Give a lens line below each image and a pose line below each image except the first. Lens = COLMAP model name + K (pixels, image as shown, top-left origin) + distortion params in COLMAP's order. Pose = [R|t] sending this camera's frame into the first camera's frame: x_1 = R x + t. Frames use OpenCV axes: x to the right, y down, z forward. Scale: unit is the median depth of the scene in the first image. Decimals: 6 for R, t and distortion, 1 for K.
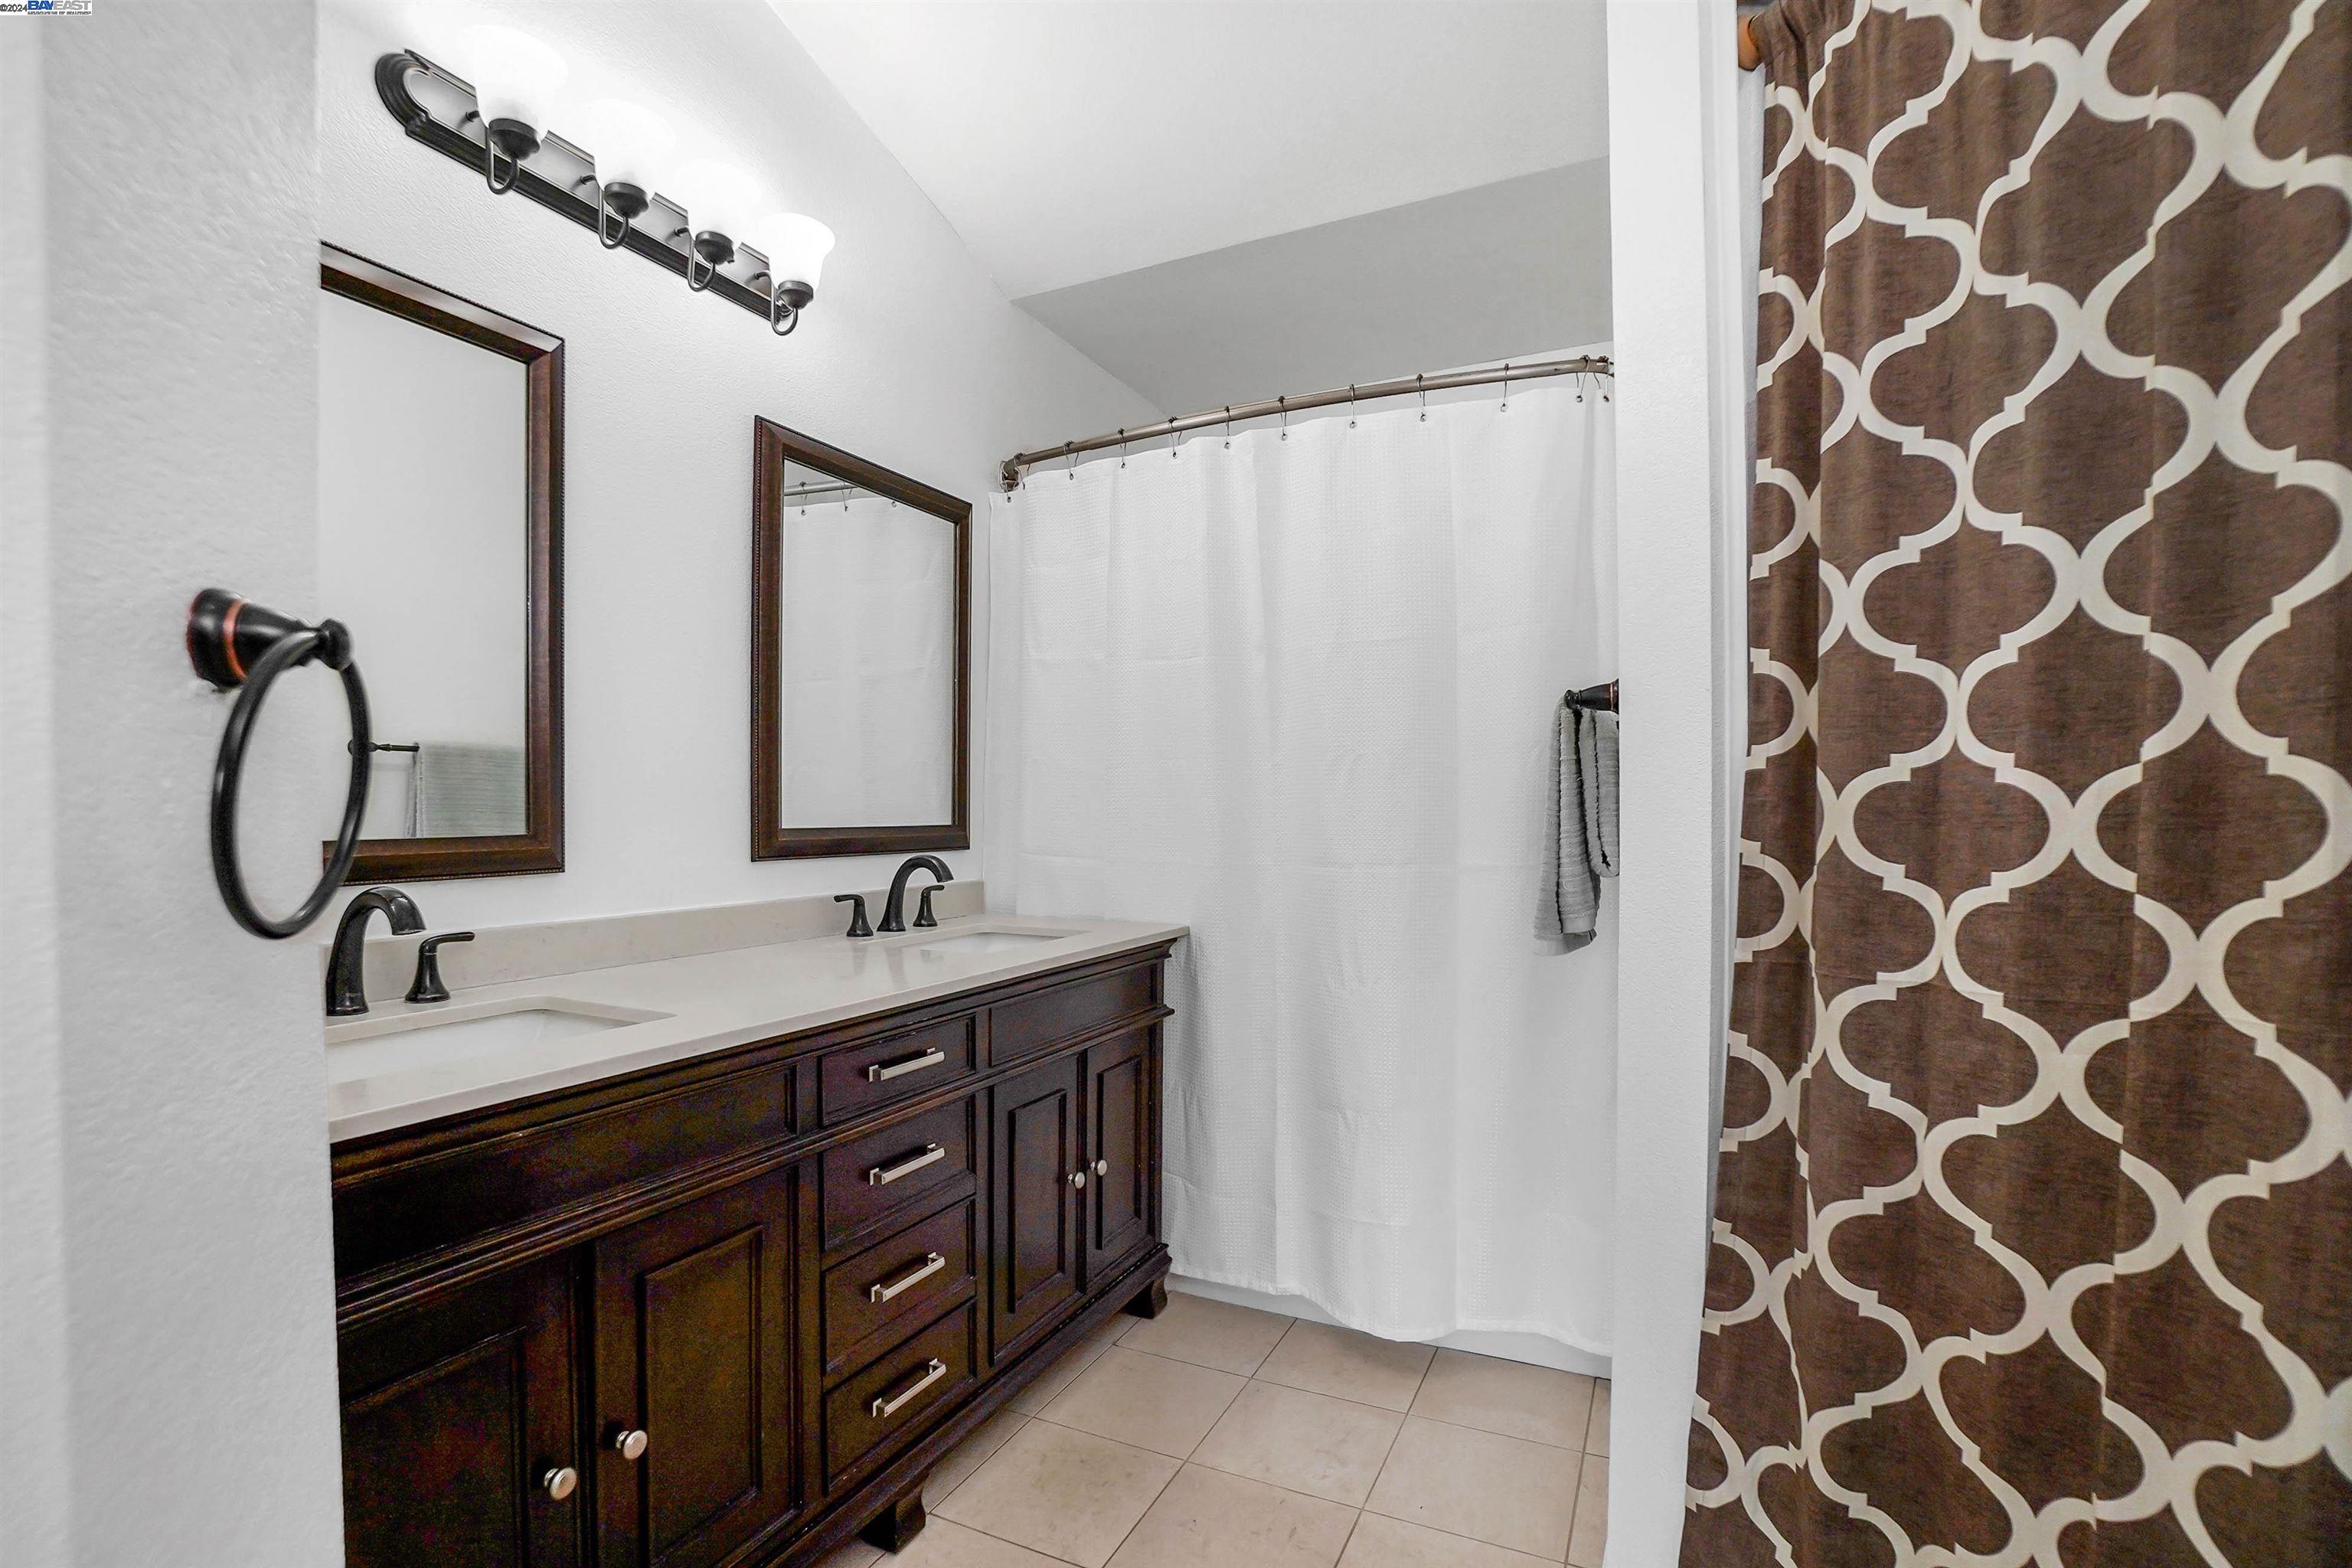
lens RADIAL K [[1105.6, 0, 1135.6], [0, 1105.6, 832.8], [0, 0, 1]] dist [-0.048420, 0.009858]
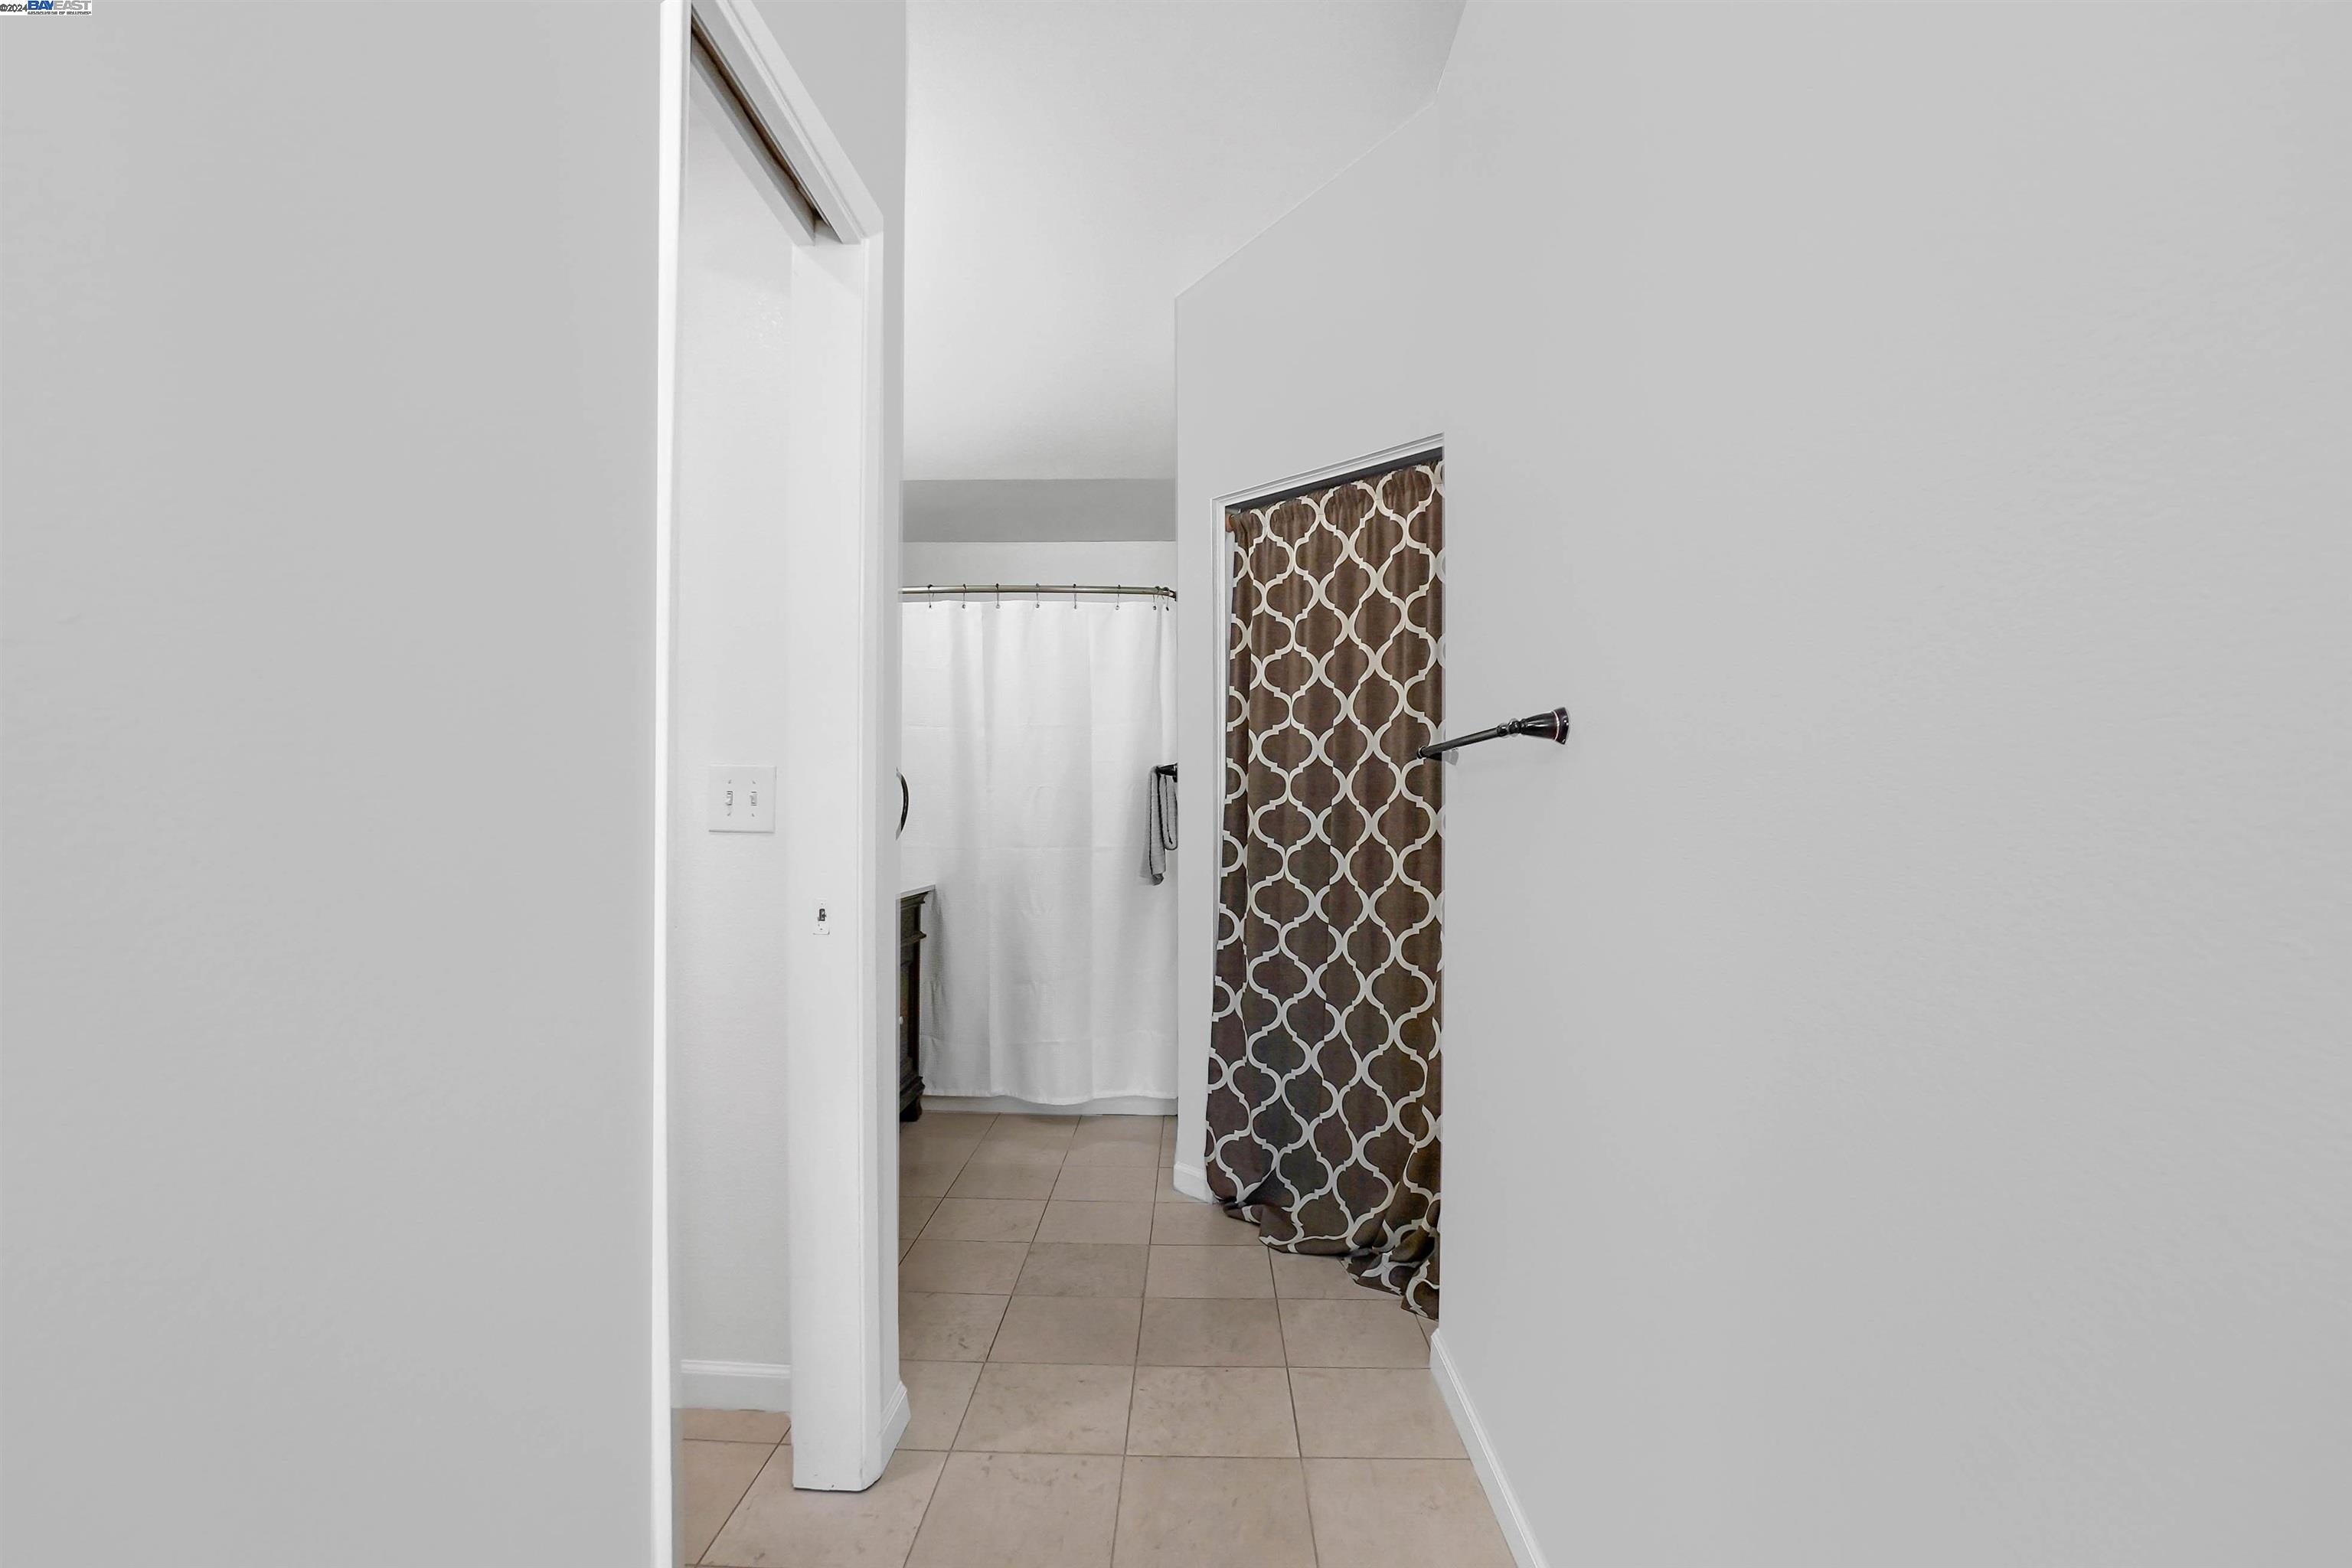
lens RADIAL K [[1105.6, 0, 1142.5], [0, 1105.6, 815.5], [0, 0, 1]] dist [-0.048420, 0.009858]
pose [[0.914648, 0.003202, 0.404239, -0.756407], [0.002273, 0.999912, -0.013065, 0.005240], [-0.404245, 0.012869, 0.914560, -1.467511]]
